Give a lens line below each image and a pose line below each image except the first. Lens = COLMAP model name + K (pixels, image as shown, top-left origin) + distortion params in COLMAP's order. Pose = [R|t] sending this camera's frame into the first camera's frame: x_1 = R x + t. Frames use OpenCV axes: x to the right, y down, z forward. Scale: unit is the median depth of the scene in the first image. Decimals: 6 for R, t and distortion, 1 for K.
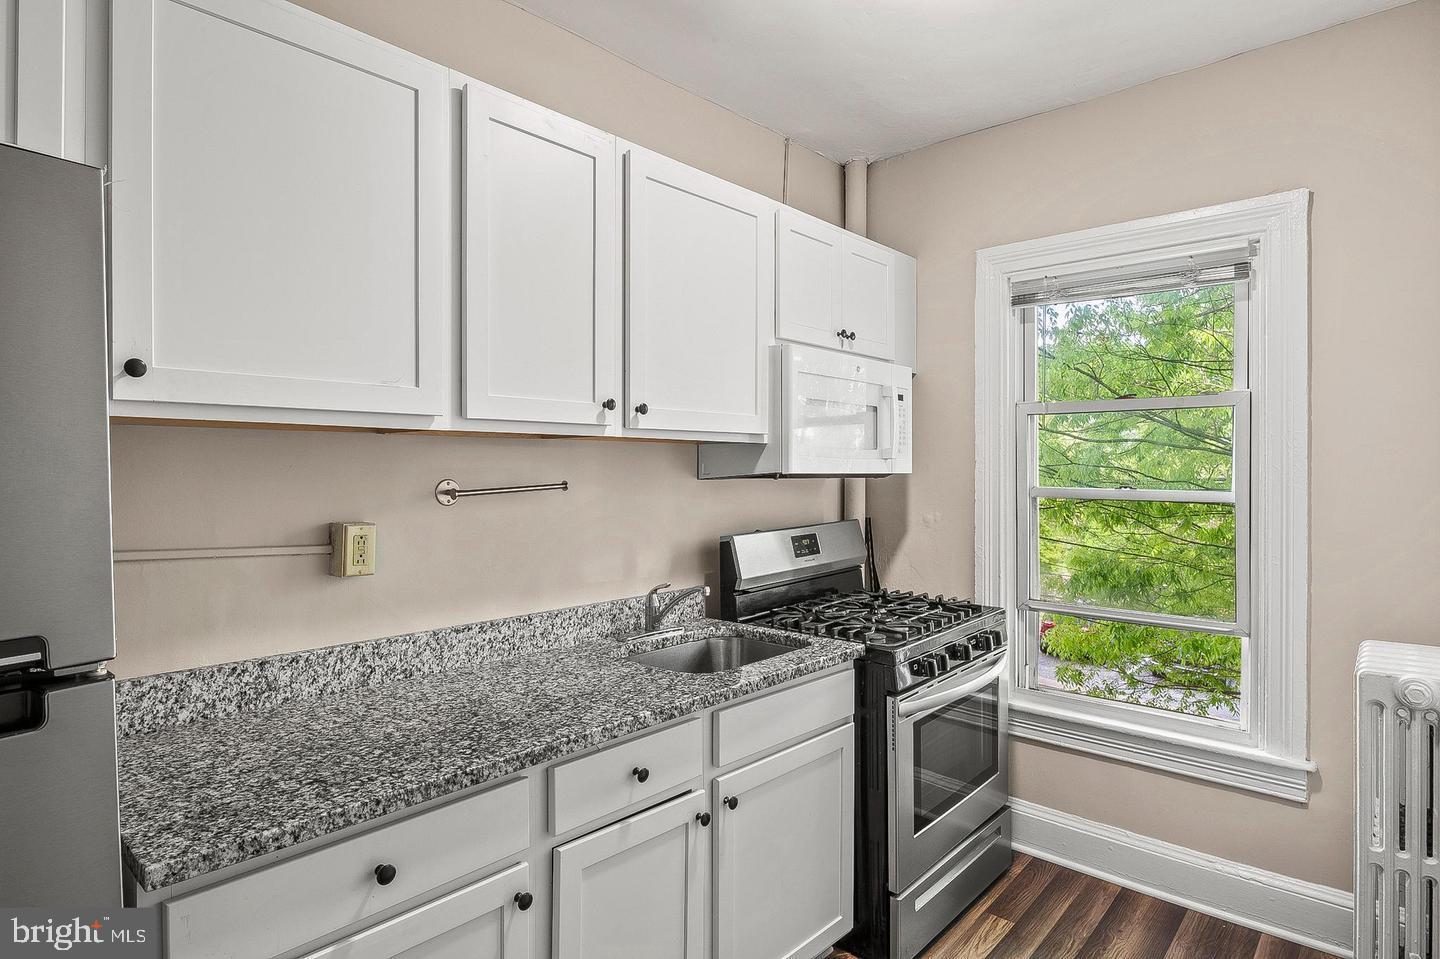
lens RADIAL K [[778.1, 0, 720.0], [0, 778.1, 479.5], [0, 0, 1]] dist [-0.001492, -0.011740]
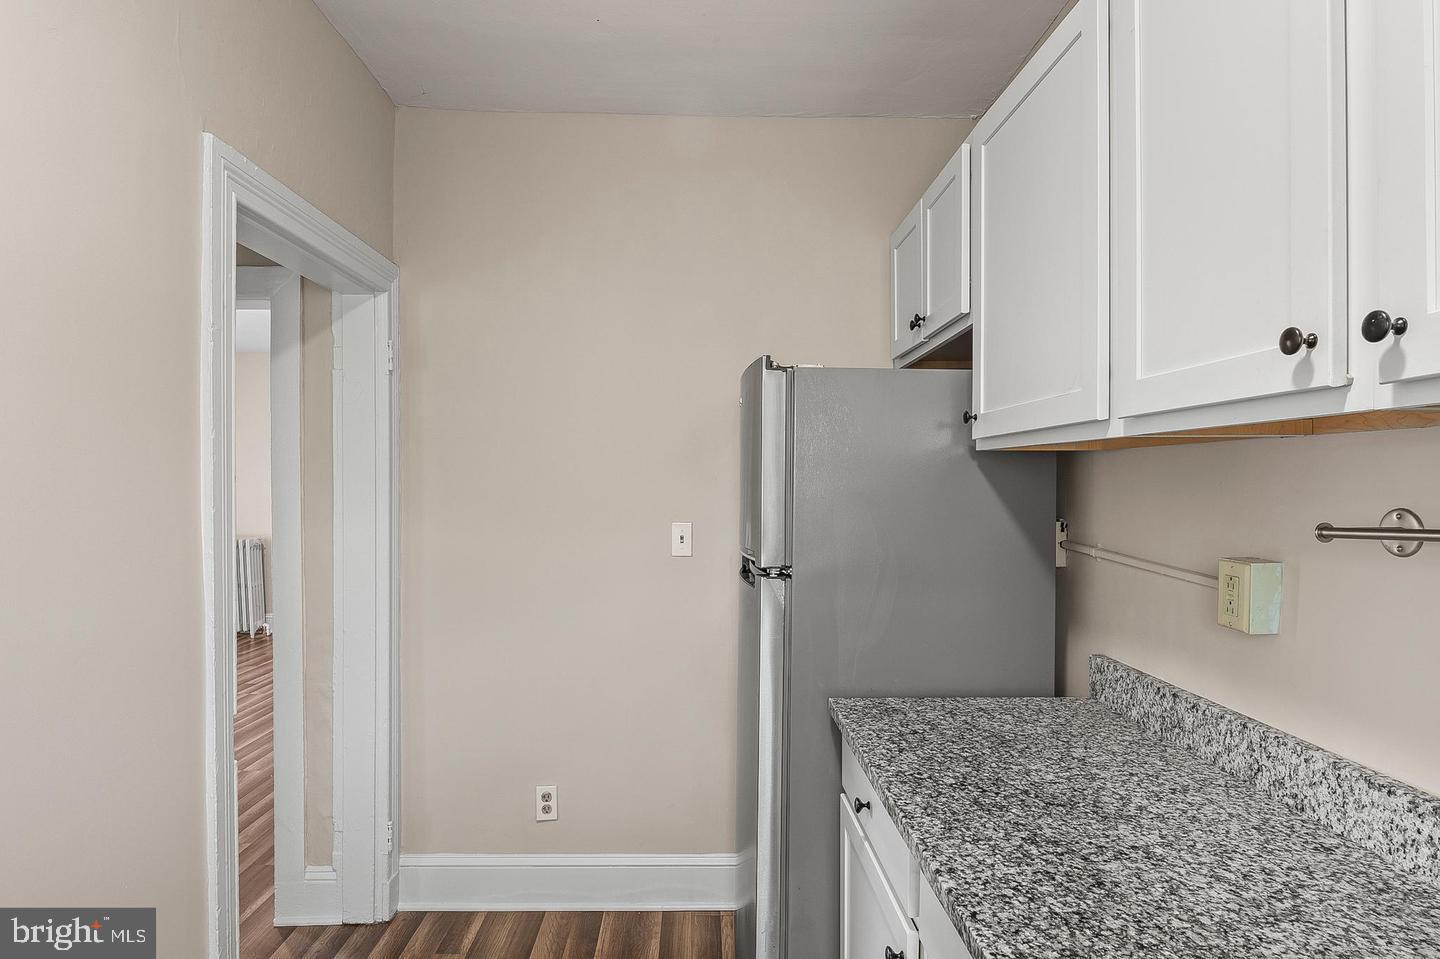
lens RADIAL K [[778.1, 0, 720.0], [0, 778.1, 479.5], [0, 0, 1]] dist [-0.001492, -0.011740]
pose [[-0.720468, -0.002358, -0.693484, 0.398711], [-0.011730, 0.999893, 0.008786, -0.021748], [0.693389, 0.014464, -0.720418, 1.133055]]
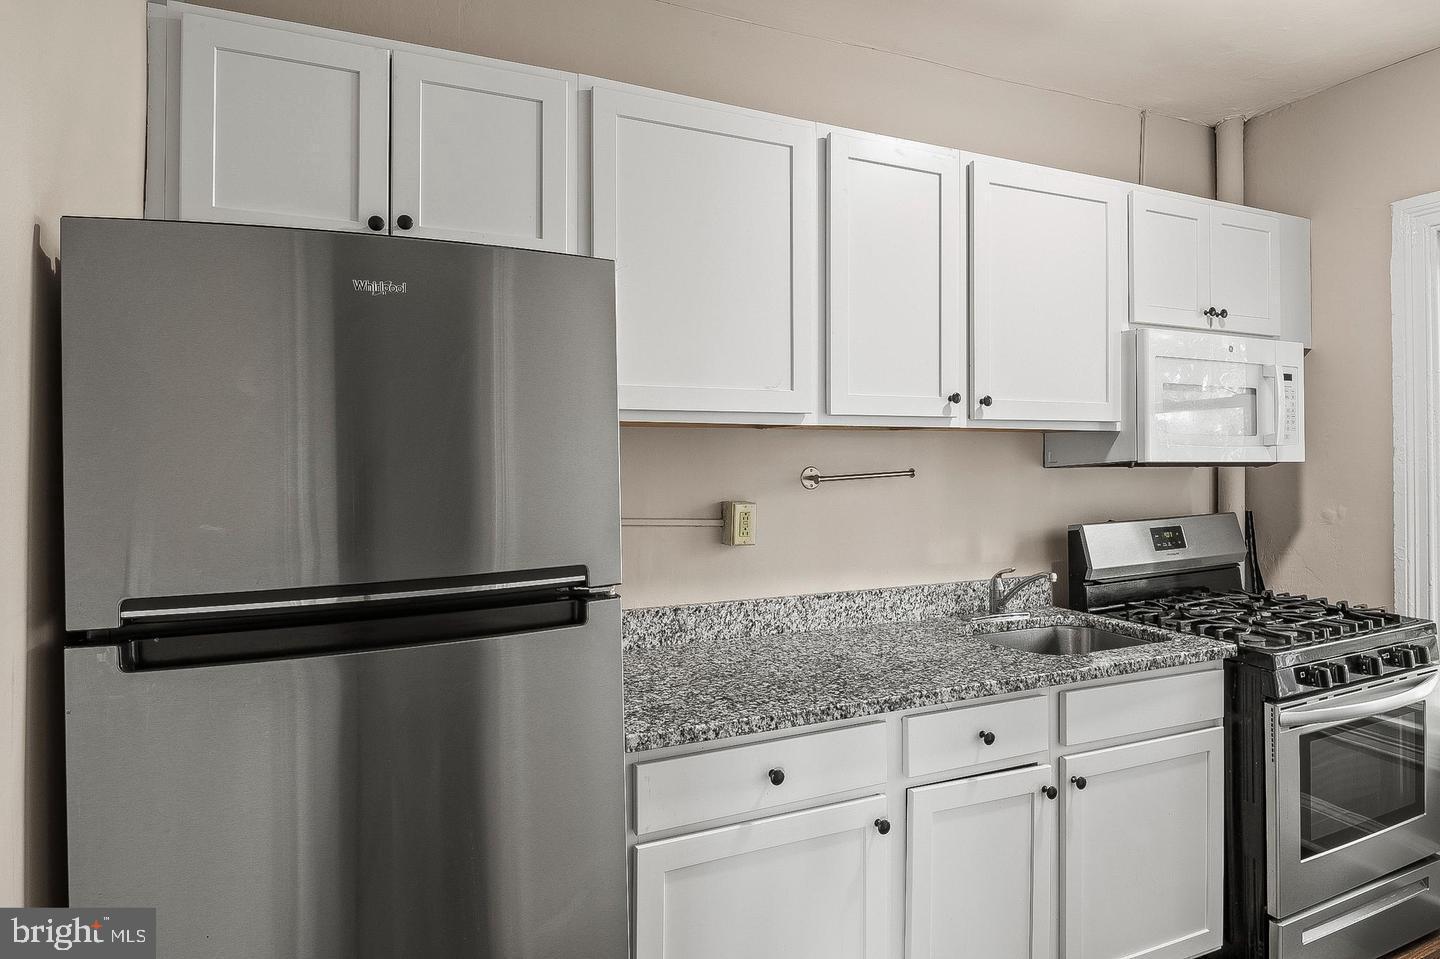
lens RADIAL K [[789.6, 0, 716.2], [0, 789.6, 454.1], [0, 0, 1]] dist [0.002464, -0.010729]
pose [[0.911337, -0.004234, -0.411639, 0.007962], [-0.003399, 0.999836, -0.017807, 0.002507], [0.411647, 0.017627, 0.911173, -0.146331]]
